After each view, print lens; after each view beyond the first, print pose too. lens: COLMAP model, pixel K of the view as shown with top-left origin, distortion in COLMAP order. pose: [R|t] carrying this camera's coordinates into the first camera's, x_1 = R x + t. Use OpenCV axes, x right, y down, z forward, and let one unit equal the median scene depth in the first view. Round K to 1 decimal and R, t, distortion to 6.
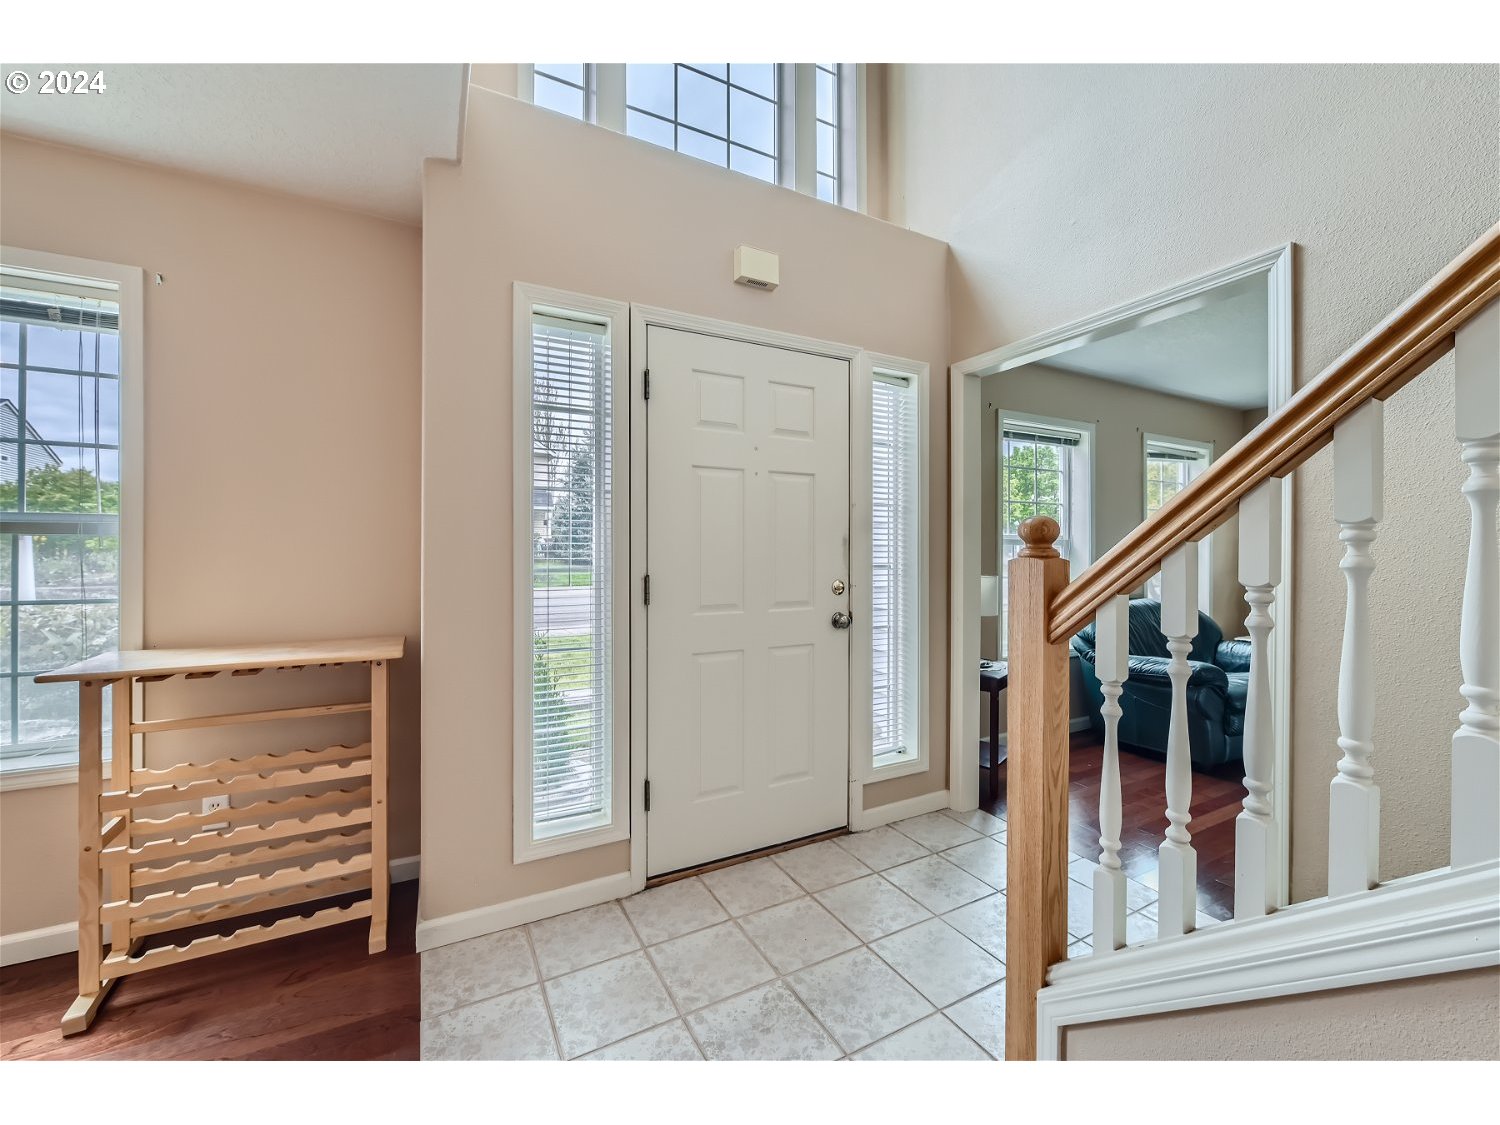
lens RADIAL K [[598.4, 0, 748.5], [0, 598.4, 559.9], [0, 0, 1]] dist [-0.005767, -0.000702]
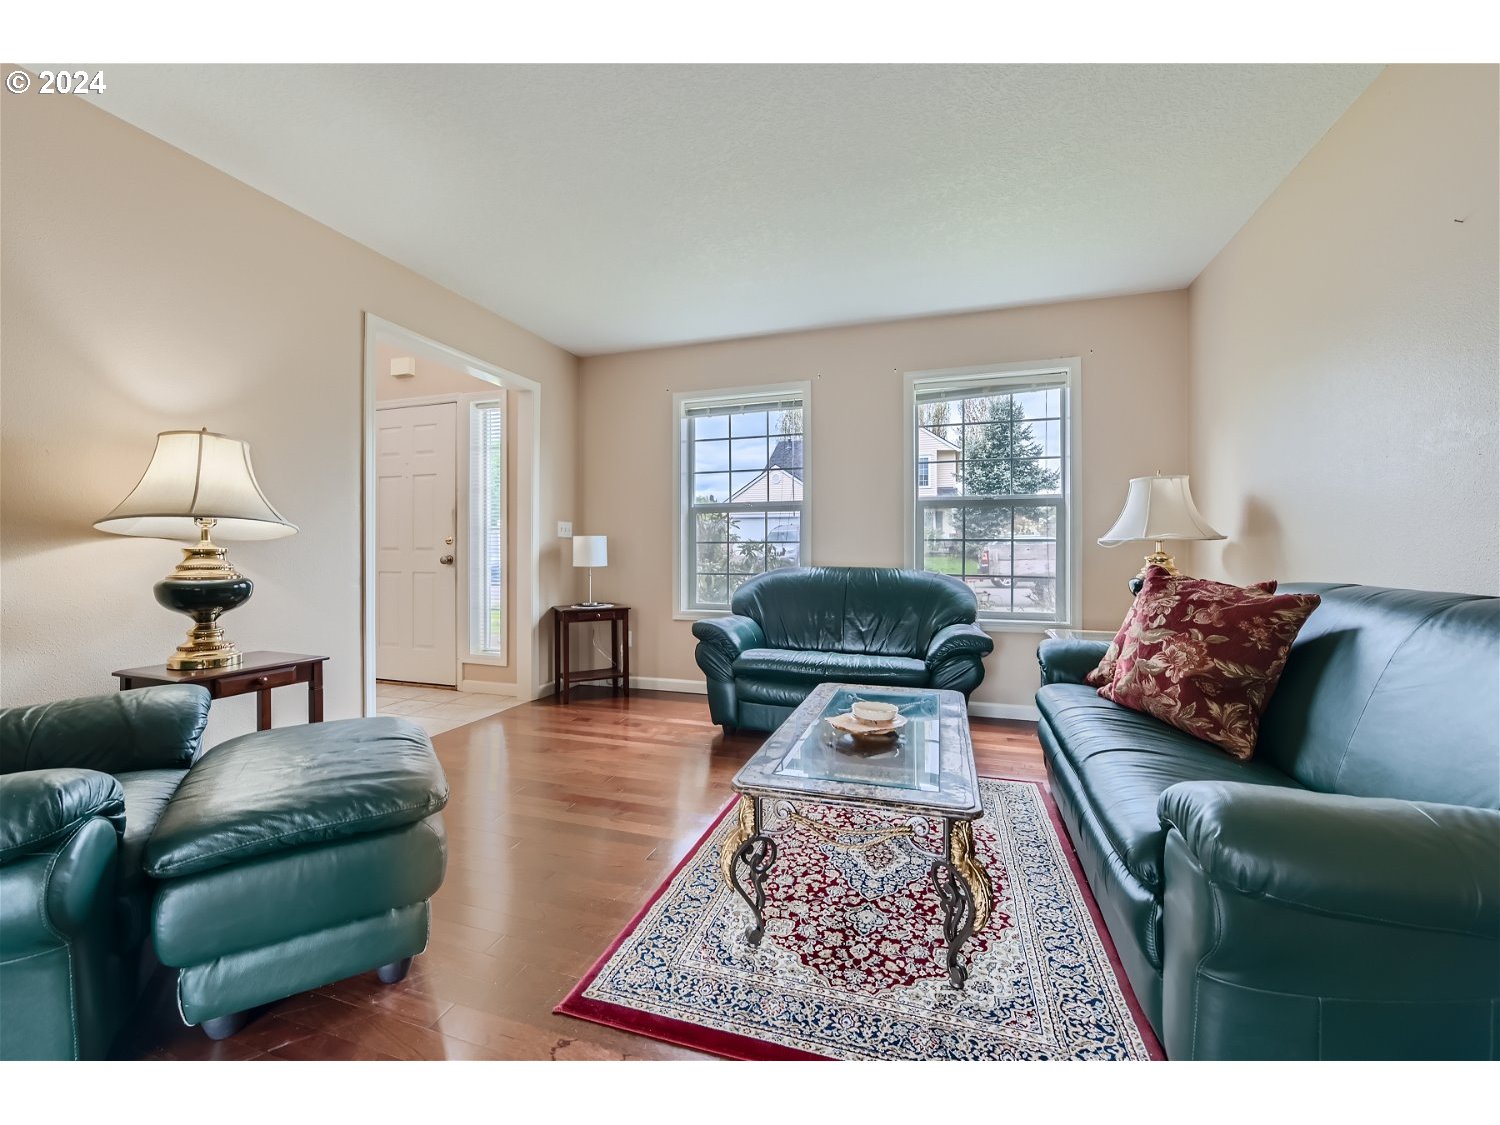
lens RADIAL K [[598.4, 0, 748.8], [0, 598.4, 559.8], [0, 0, 1]] dist [-0.005767, -0.000702]
pose [[0.697657, 0.004949, -0.716415, 1.923171], [-0.006508, 0.999979, 0.000571, 0.094643], [0.716402, 0.004264, 0.697674, 0.435399]]
